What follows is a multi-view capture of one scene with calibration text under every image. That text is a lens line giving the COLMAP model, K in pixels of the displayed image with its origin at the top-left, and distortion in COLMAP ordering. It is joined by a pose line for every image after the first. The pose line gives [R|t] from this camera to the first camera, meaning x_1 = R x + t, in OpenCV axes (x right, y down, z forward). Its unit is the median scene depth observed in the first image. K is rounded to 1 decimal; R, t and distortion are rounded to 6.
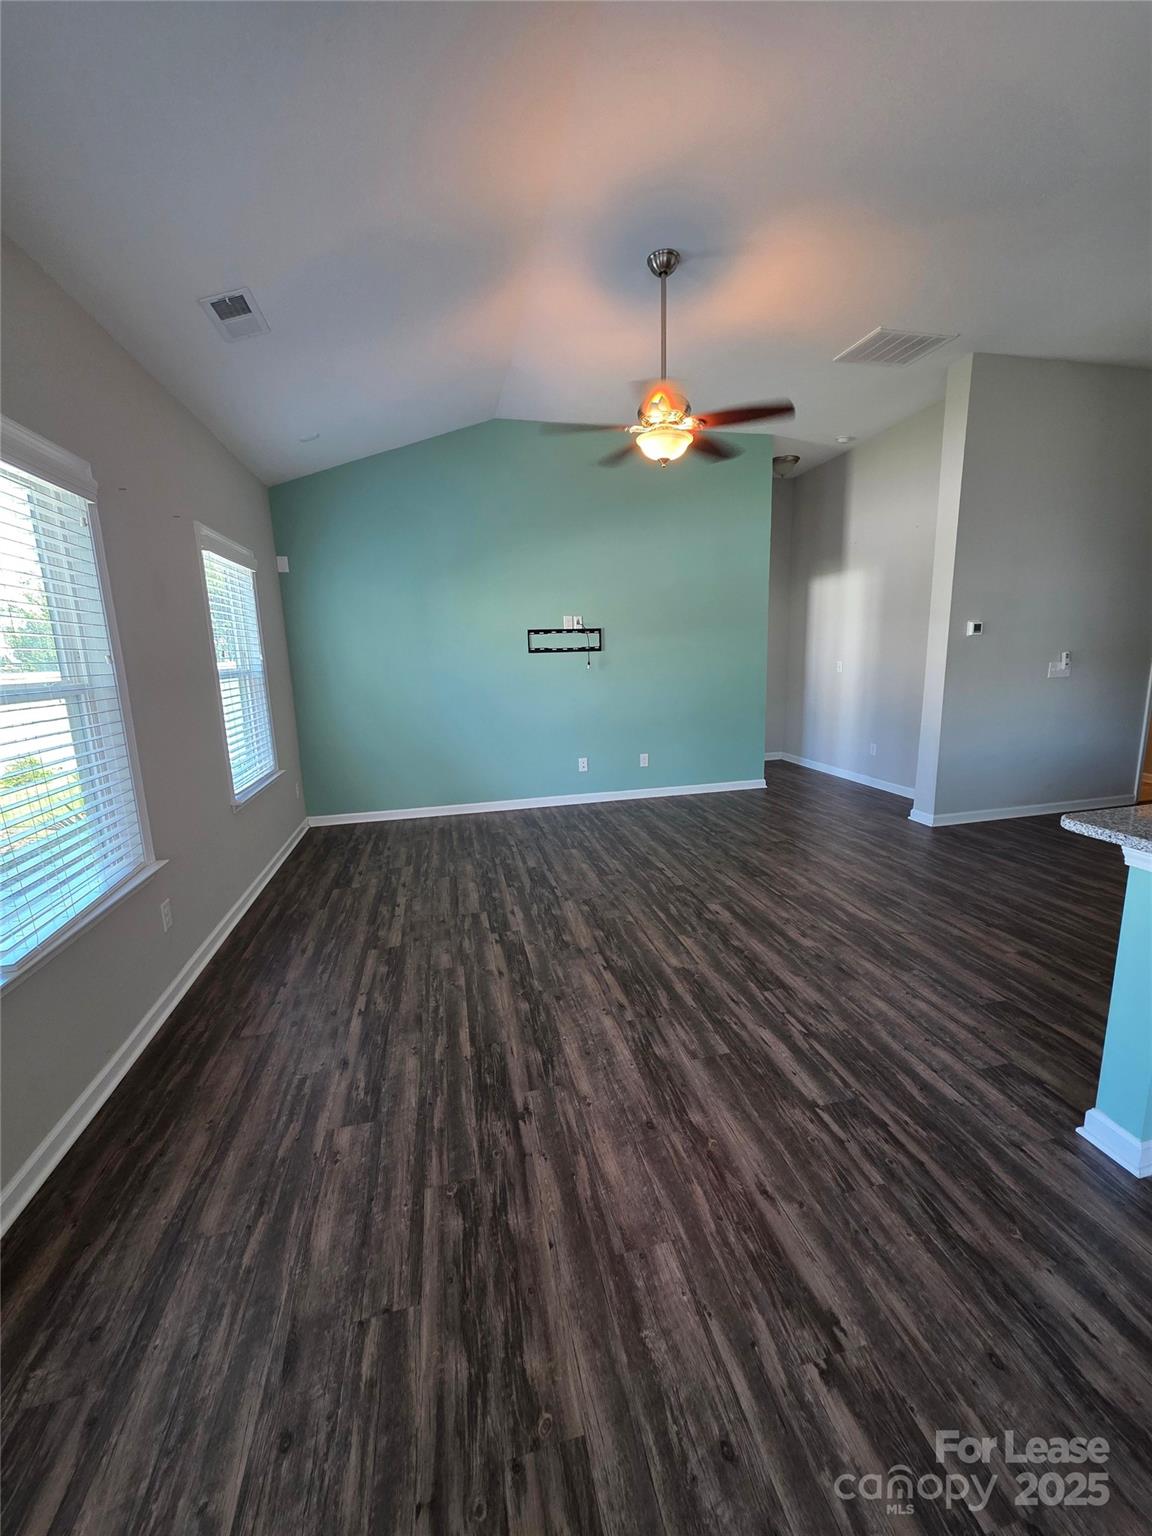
lens RADIAL K [[613.4, 0, 576.0], [0, 613.4, 768.0], [0, 0, 1]] dist [0.000840, 0.000142]
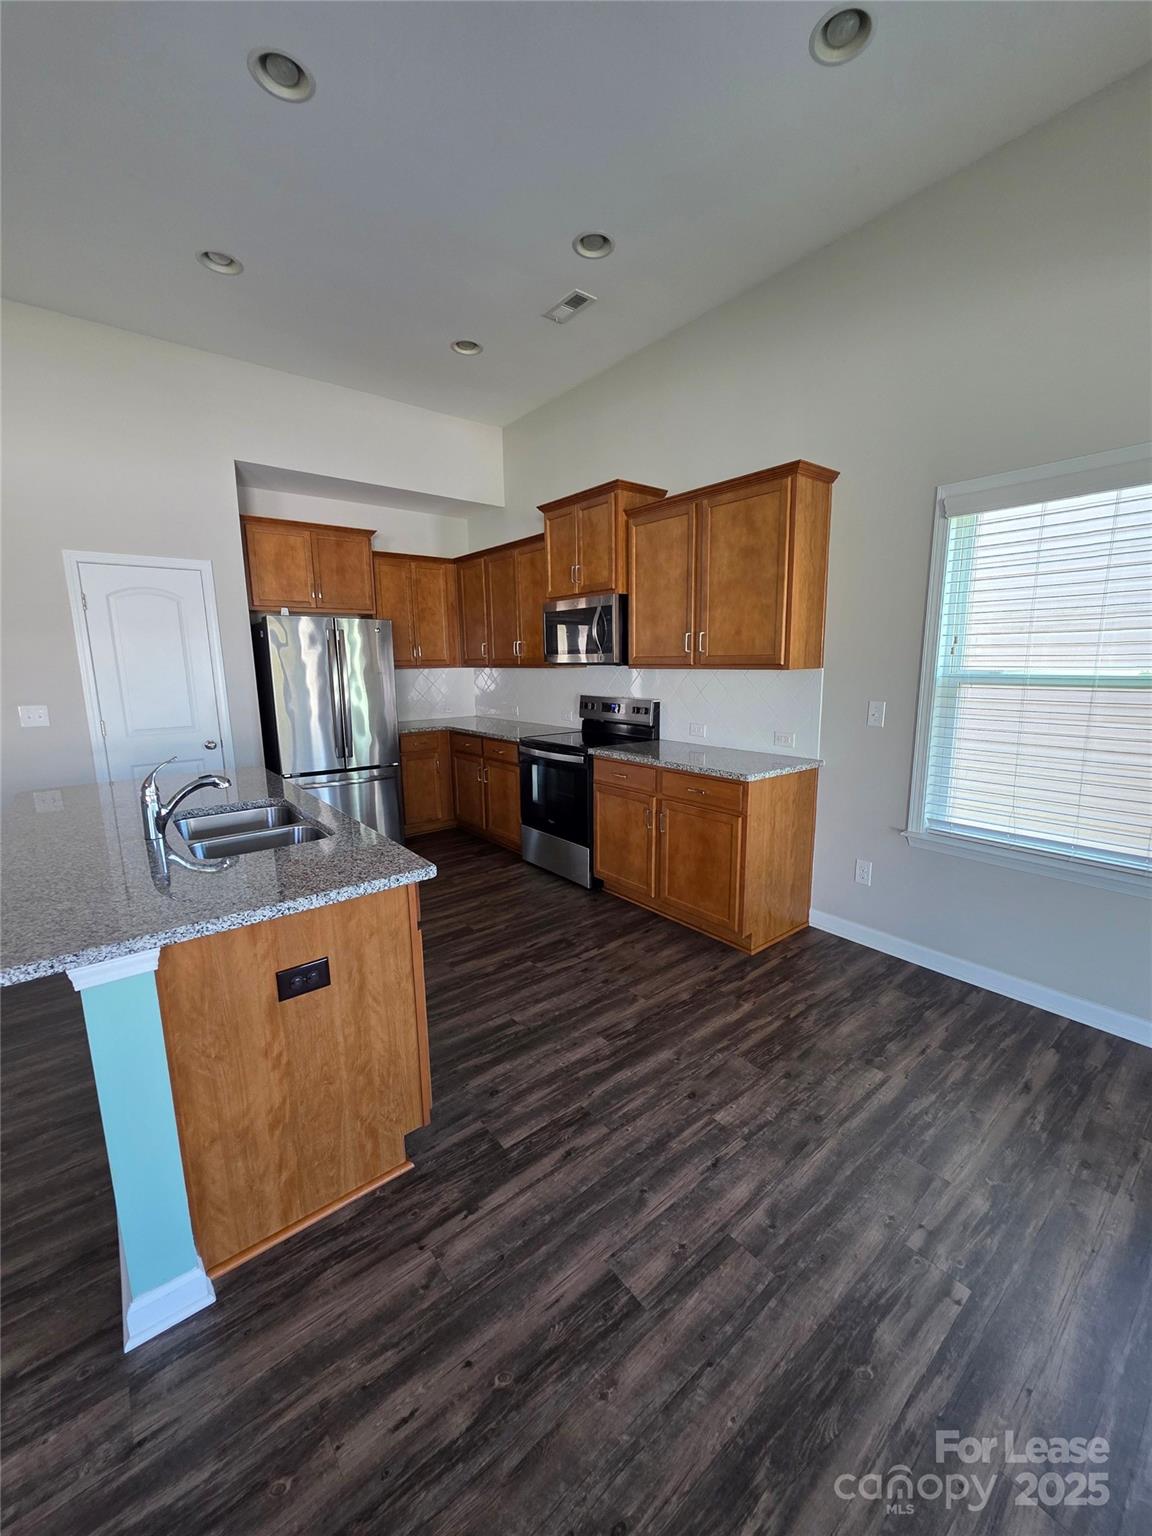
lens RADIAL K [[613.4, 0, 576.0], [0, 613.4, 768.0], [0, 0, 1]] dist [0.000840, 0.000142]
pose [[-0.451028, -0.118139, 0.884657, 0.009353], [0.195090, 0.954181, 0.226887, -0.143057], [-0.870927, 0.274920, -0.407314, 0.686019]]
